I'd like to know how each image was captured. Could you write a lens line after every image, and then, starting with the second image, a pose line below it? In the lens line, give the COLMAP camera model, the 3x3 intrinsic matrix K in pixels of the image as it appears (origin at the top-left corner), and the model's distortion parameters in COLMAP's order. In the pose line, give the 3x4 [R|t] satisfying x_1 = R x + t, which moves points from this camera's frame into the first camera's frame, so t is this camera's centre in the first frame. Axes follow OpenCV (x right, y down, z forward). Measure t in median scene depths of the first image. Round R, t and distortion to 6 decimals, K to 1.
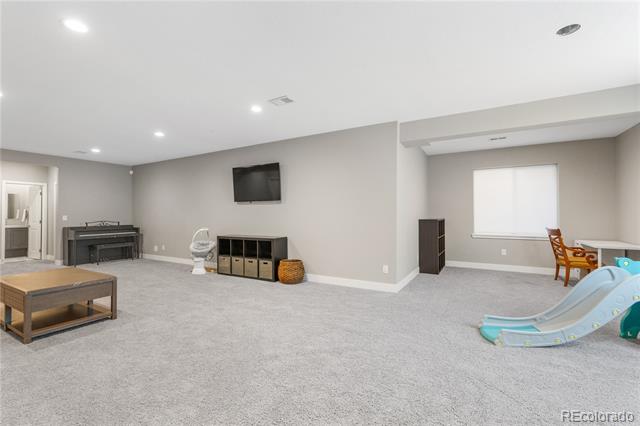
lens RADIAL K [[281.2, 0, 319.9], [0, 281.2, 212.6], [0, 0, 1]] dist [-0.000500, 0.000654]
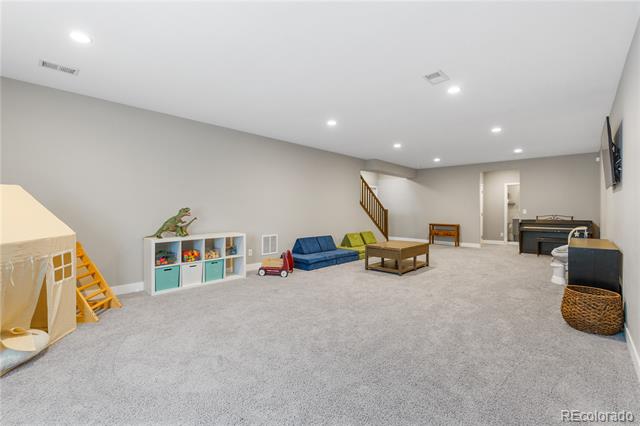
lens RADIAL K [[281.2, 0, 319.5], [0, 281.2, 211.4], [0, 0, 1]] dist [-0.000500, 0.000654]
pose [[-0.231103, 0.005890, -0.972911, 0.883664], [0.006701, 0.999968, 0.004462, 0.015331], [0.972906, -0.005488, -0.231135, 0.943915]]
